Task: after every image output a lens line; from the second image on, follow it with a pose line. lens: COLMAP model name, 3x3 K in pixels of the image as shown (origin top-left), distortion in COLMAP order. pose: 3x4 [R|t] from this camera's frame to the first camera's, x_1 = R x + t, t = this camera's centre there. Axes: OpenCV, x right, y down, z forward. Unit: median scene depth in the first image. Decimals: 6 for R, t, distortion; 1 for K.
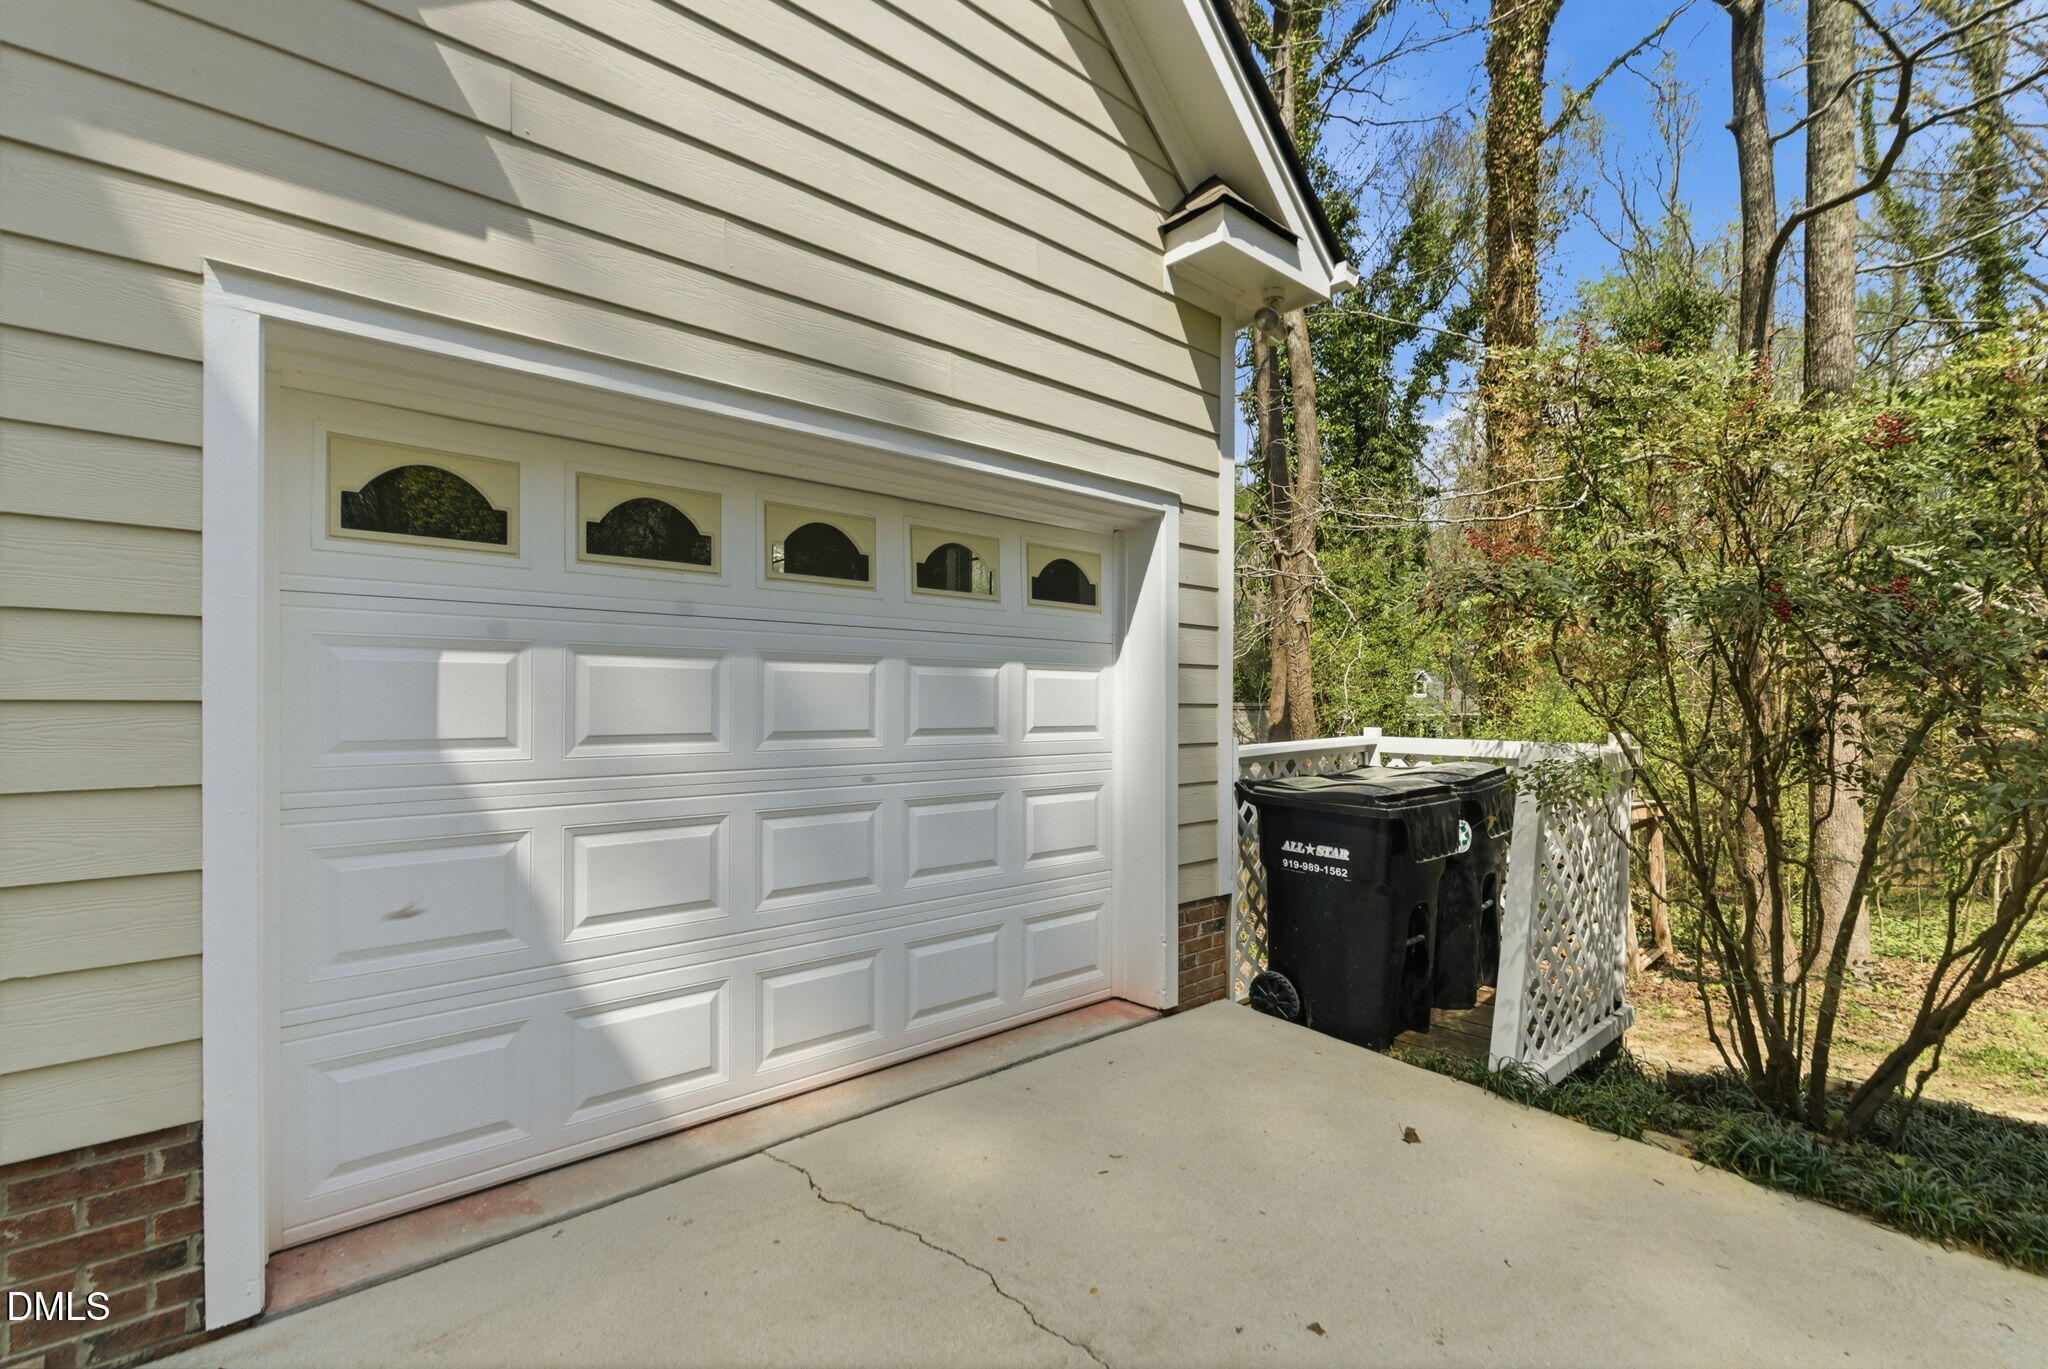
lens RADIAL K [[1720.0, 0, 1023.7], [0, 1720.0, 687.5], [0, 0, 1]] dist [0.015459, -0.023707]
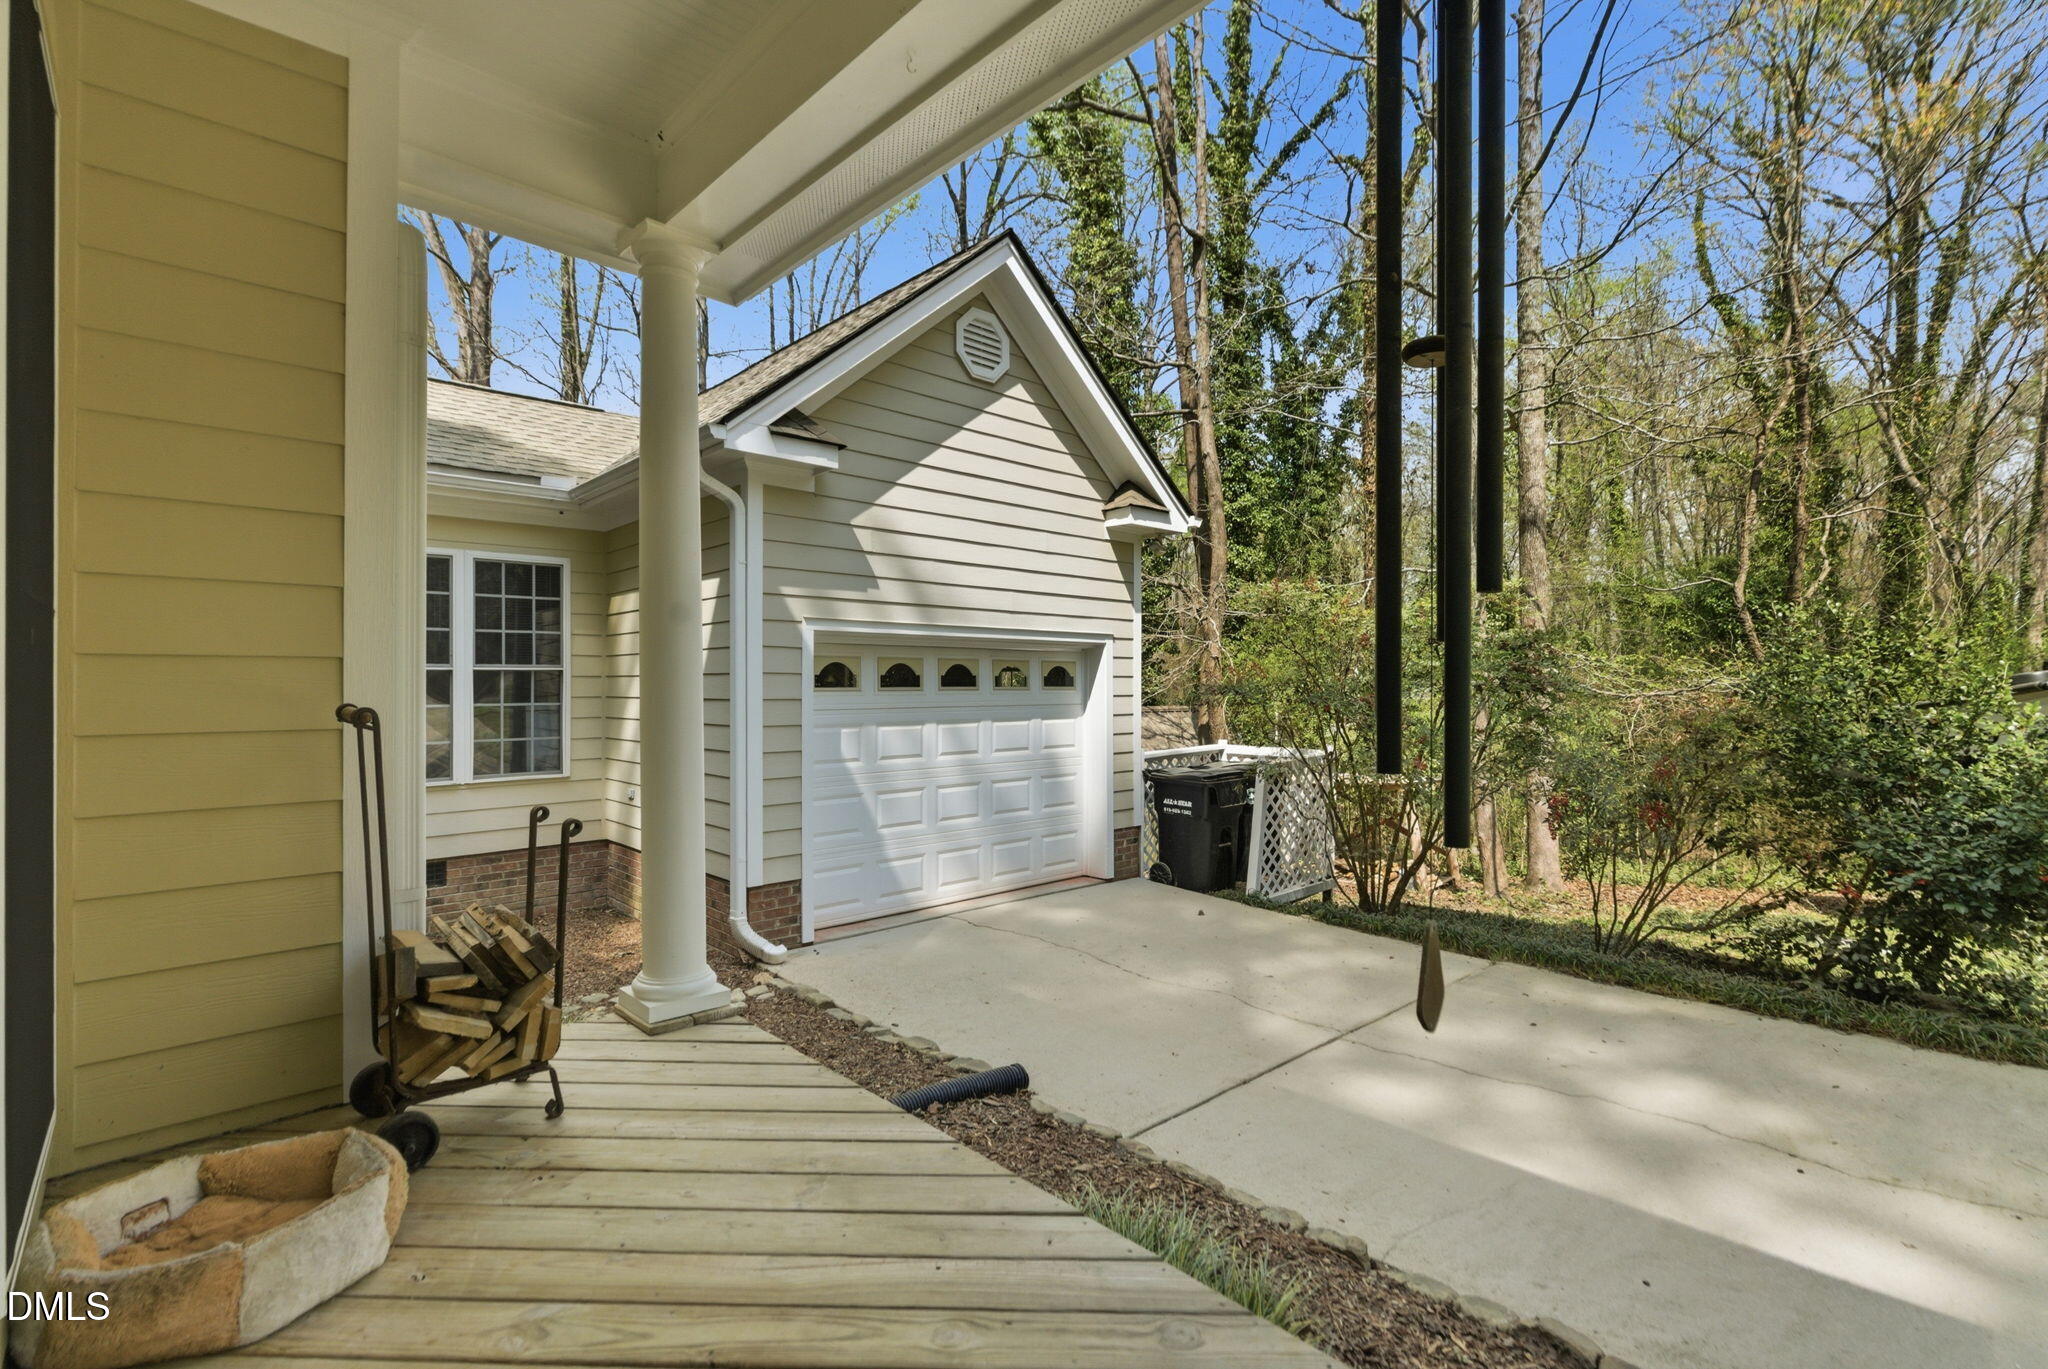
lens RADIAL K [[1720.0, 0, 1020.4], [0, 1720.0, 675.8], [0, 0, 1]] dist [0.015459, -0.023707]
pose [[0.999916, -0.006818, 0.011026, -0.044900], [0.006784, 0.999972, 0.003087, -0.066885], [-0.011046, -0.003012, 0.999934, -1.073432]]
